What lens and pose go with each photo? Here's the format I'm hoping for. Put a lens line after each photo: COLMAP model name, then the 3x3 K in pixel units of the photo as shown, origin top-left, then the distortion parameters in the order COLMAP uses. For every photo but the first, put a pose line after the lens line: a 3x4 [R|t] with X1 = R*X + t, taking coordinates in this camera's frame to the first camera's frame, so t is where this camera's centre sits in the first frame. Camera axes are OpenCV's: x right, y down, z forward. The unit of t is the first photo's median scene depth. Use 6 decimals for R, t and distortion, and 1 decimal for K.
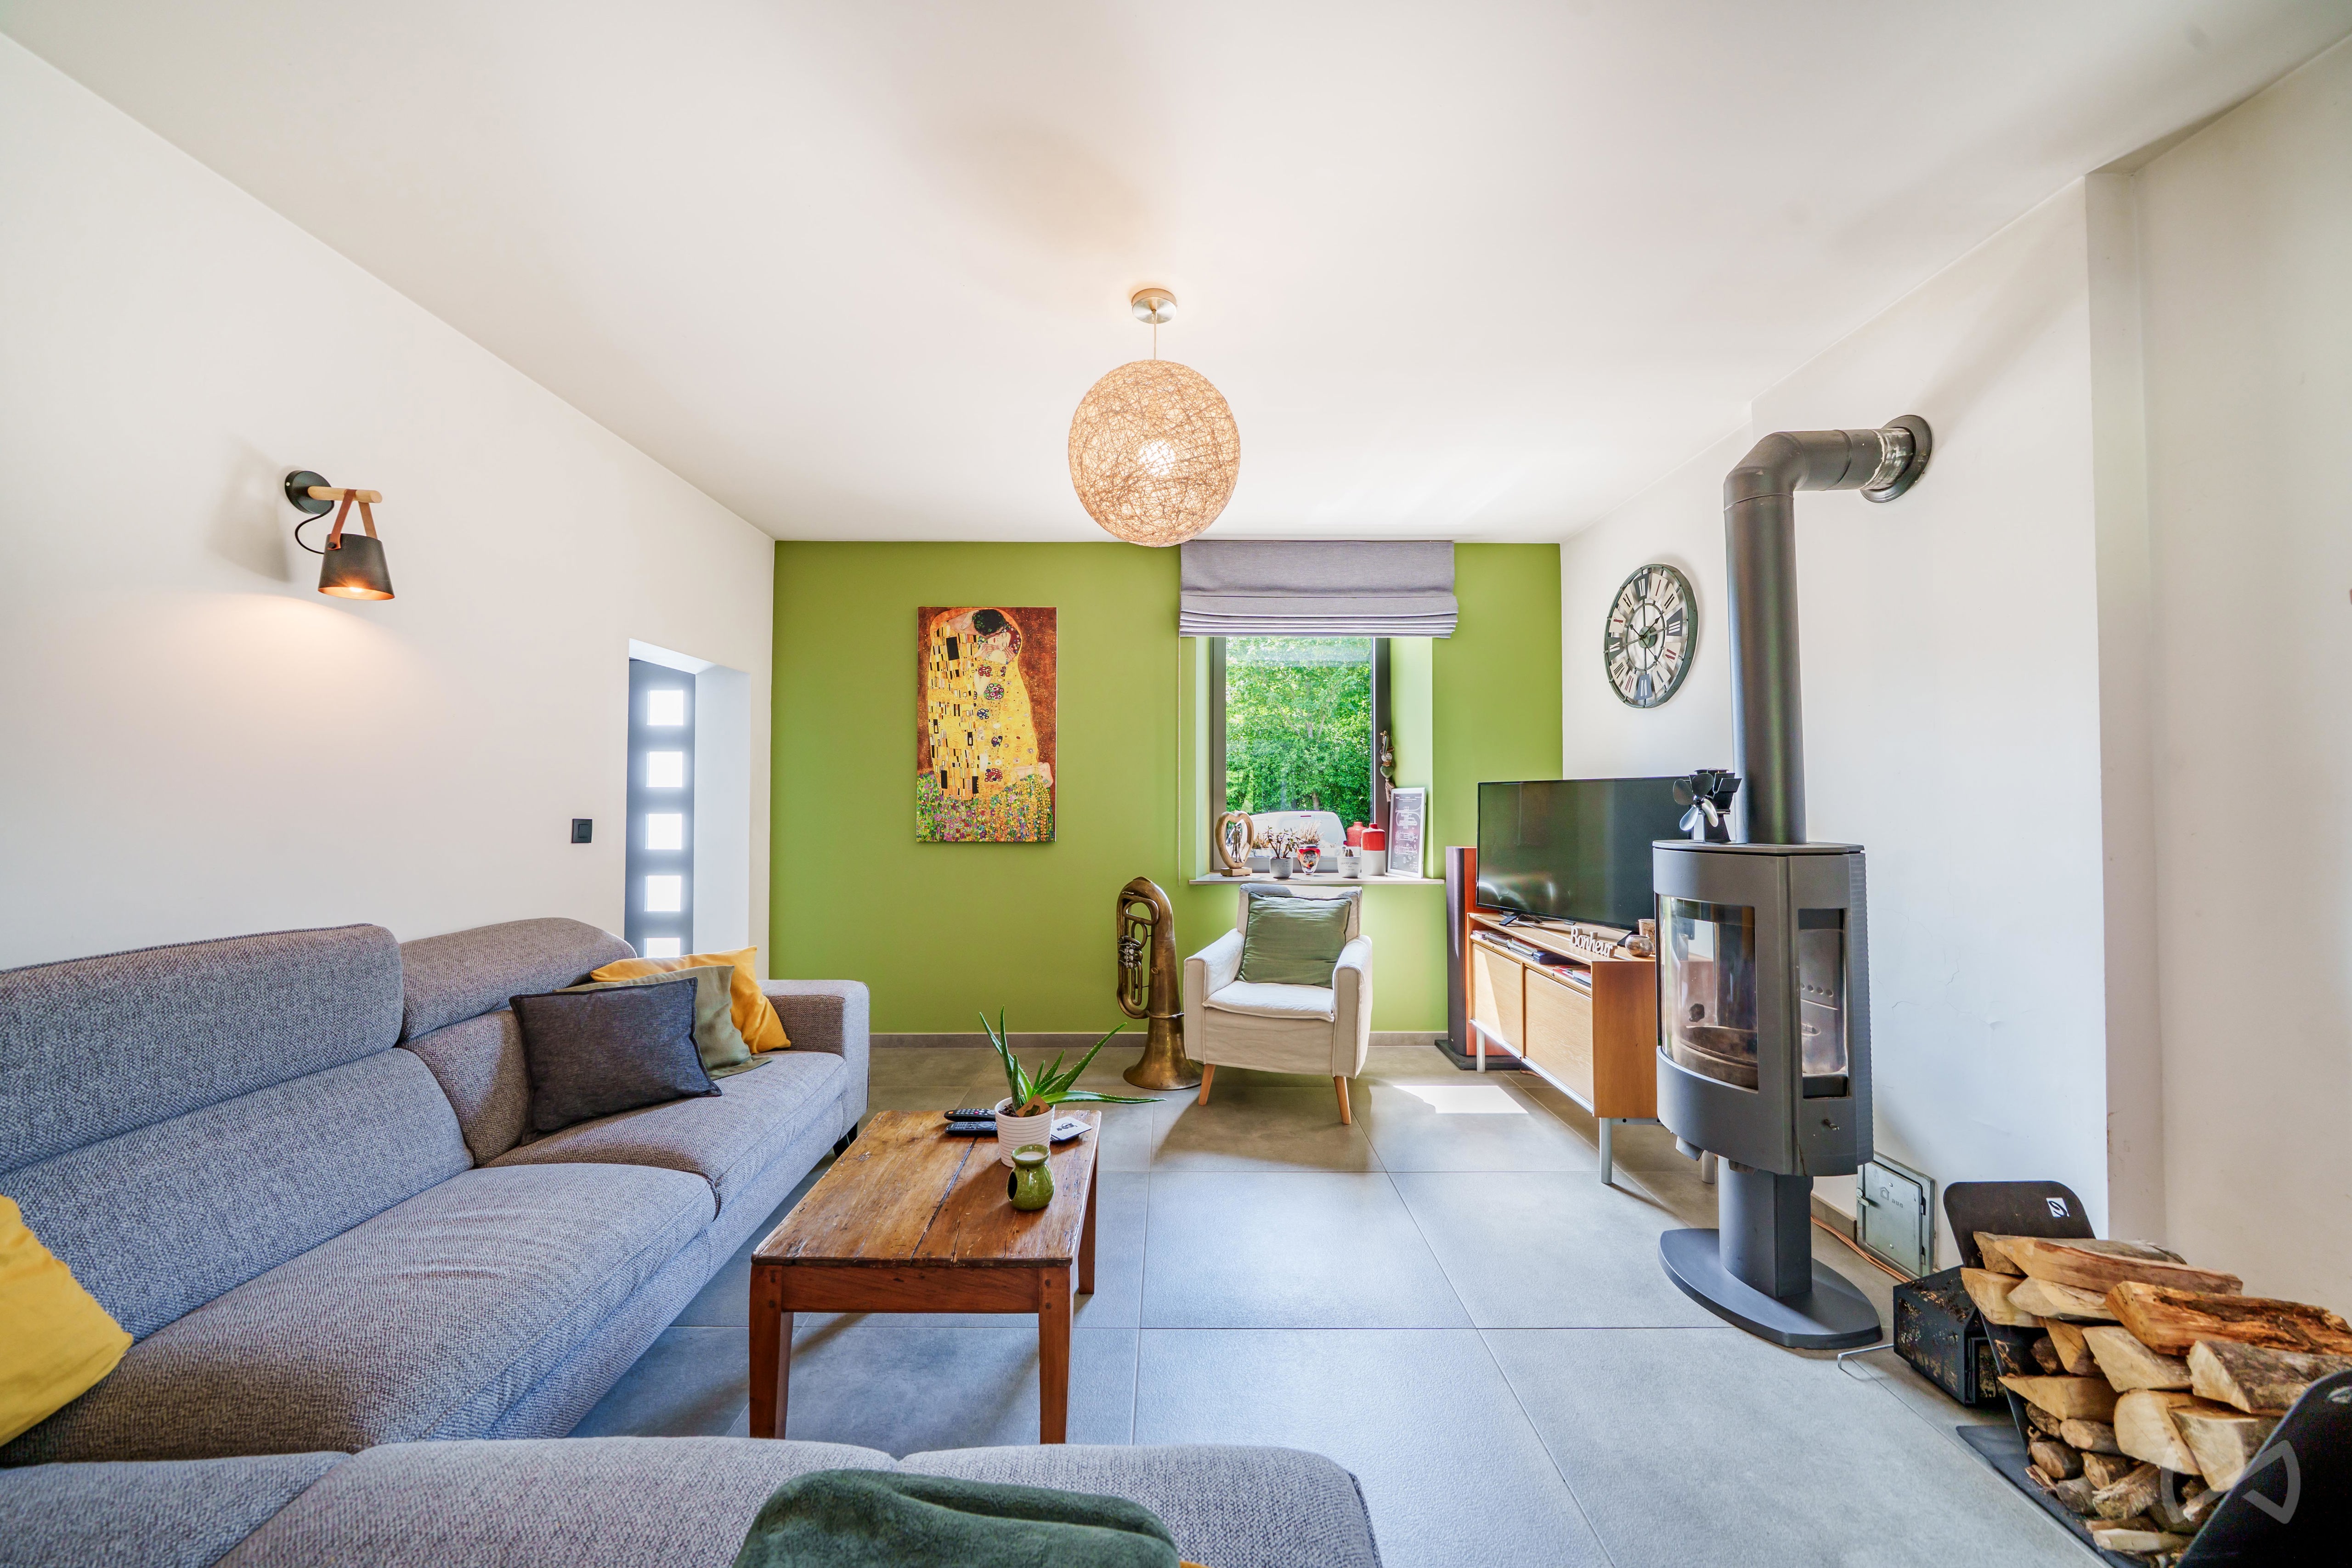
lens RADIAL K [[799.9, 0, 1176.0], [0, 799.9, 784.0], [0, 0, 1]] dist [-0.001241, -0.000093]
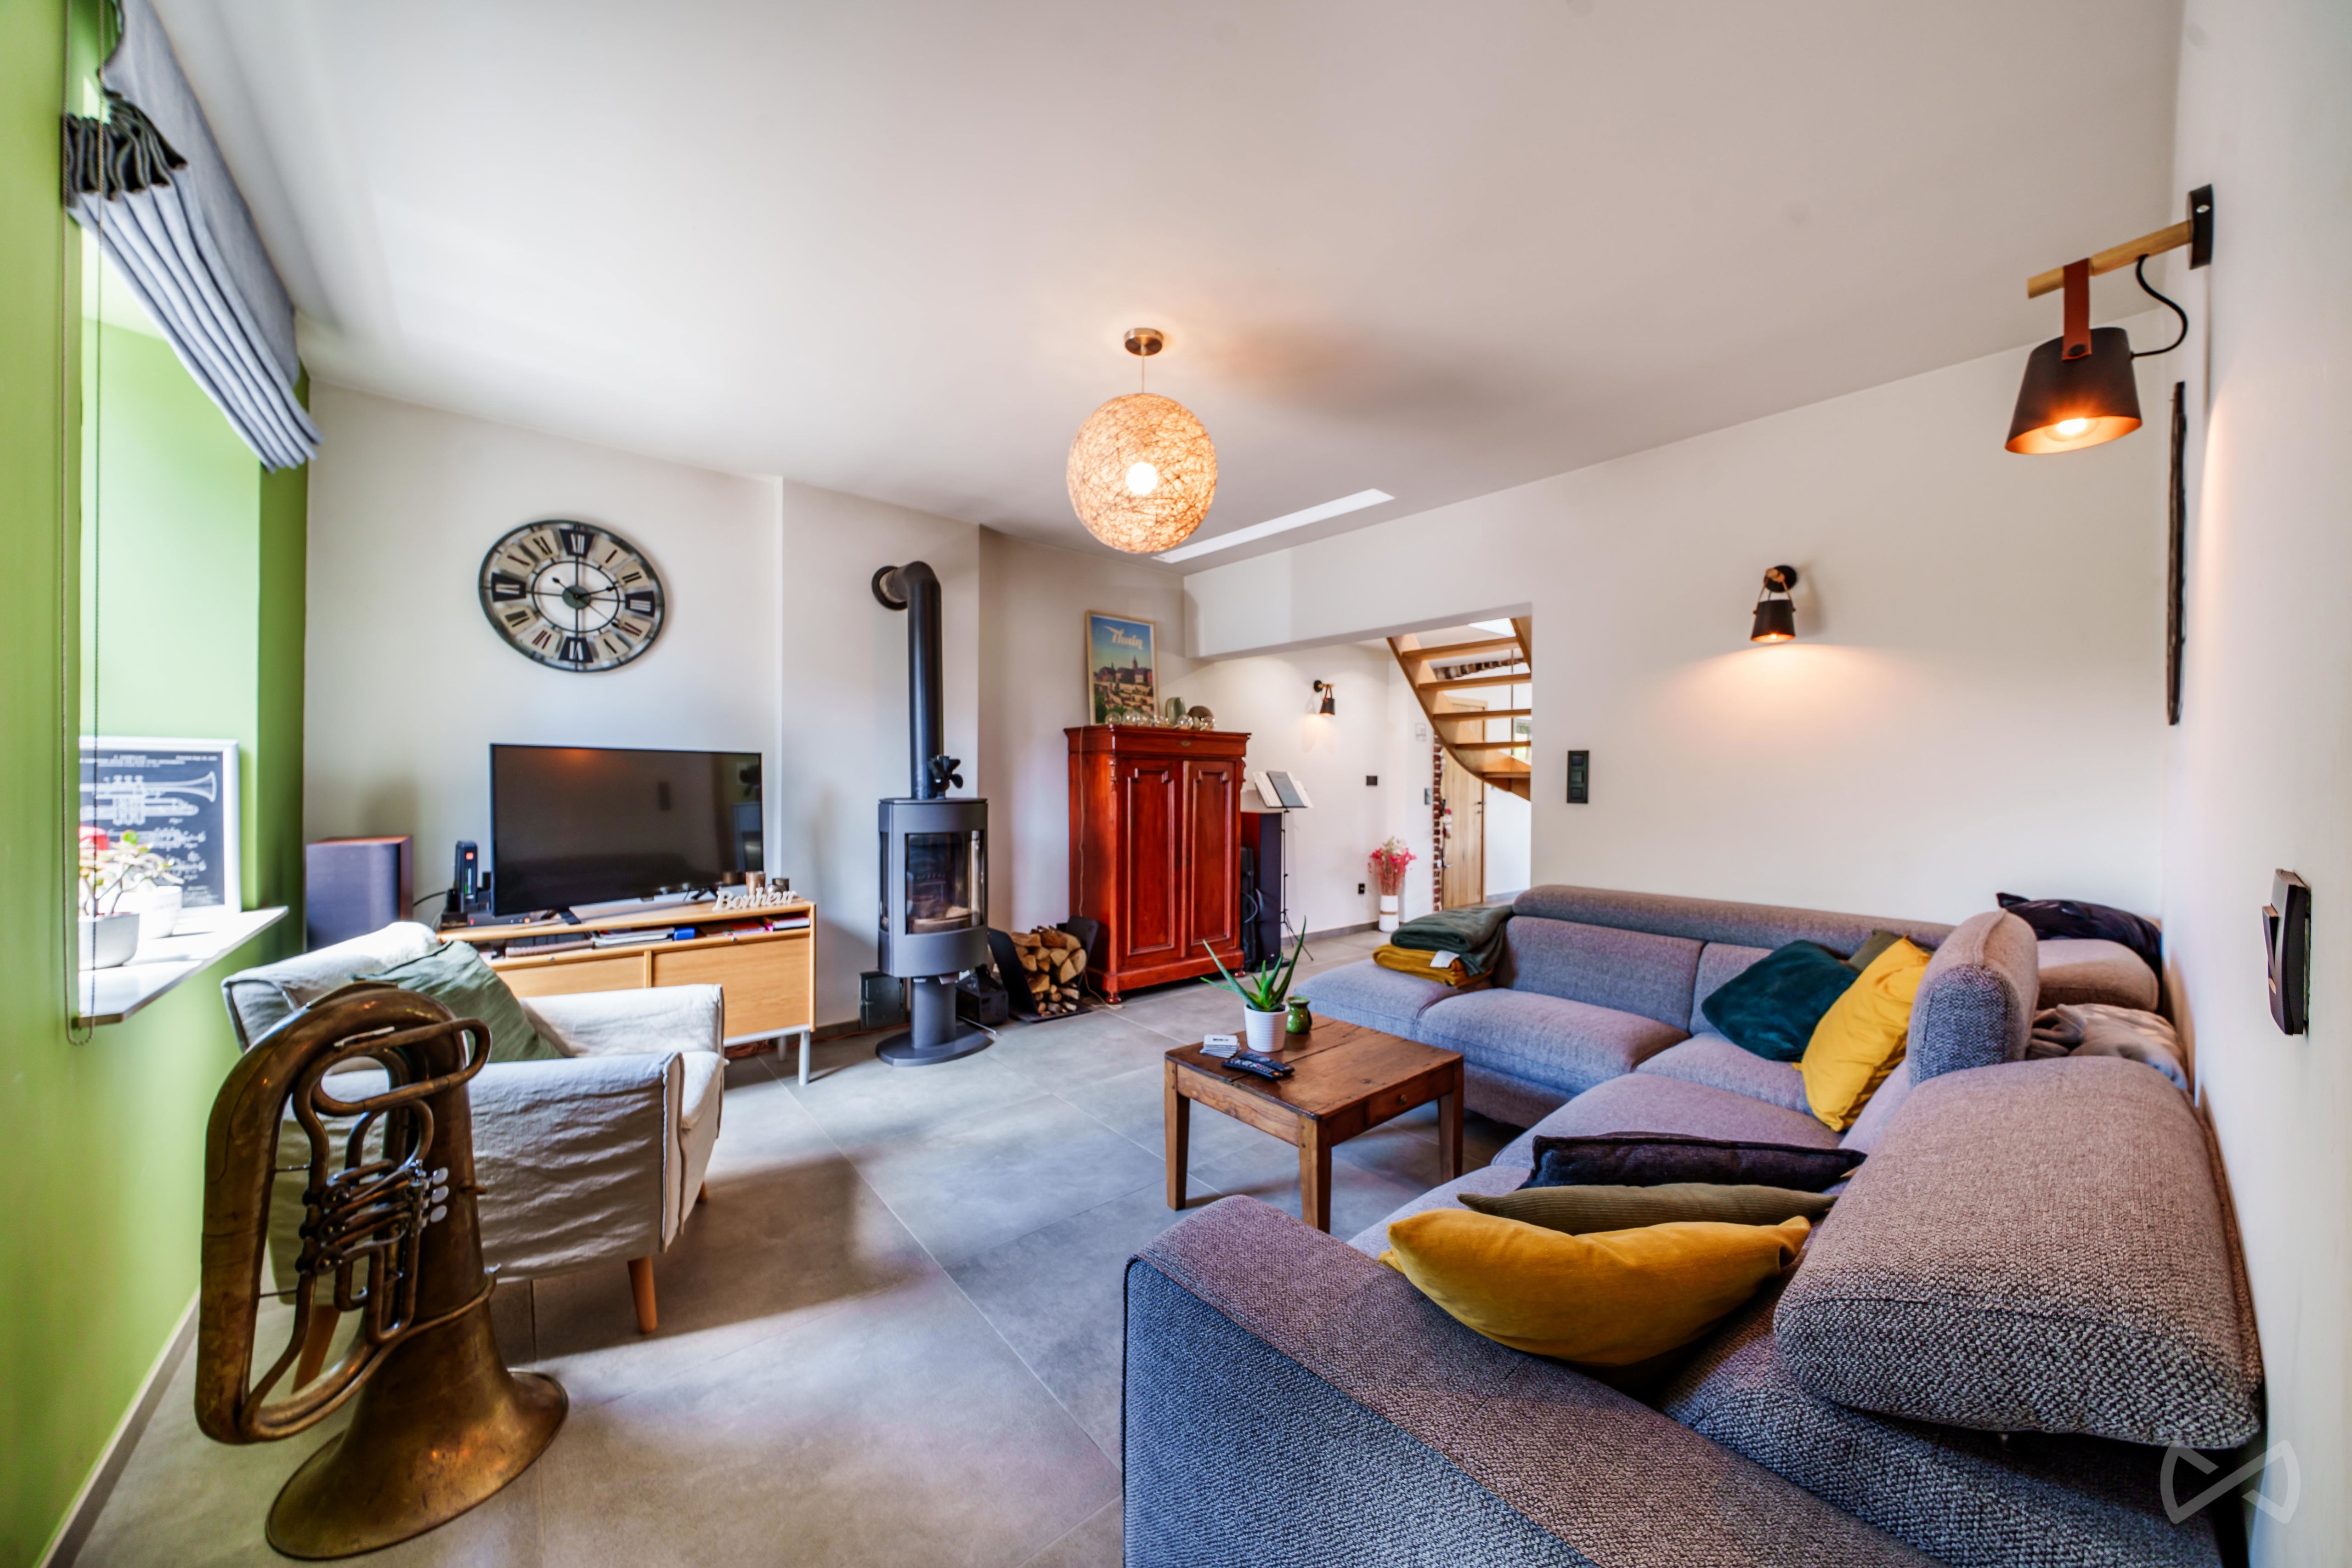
lens RADIAL K [[799.9, 0, 1176.0], [0, 799.9, 784.0], [0, 0, 1]] dist [-0.001241, -0.000093]
pose [[-0.639537, -0.004901, 0.768745, -0.597407], [-0.021189, 0.999712, -0.011255, 0.032695], [-0.768468, -0.023487, -0.639457, 1.066301]]
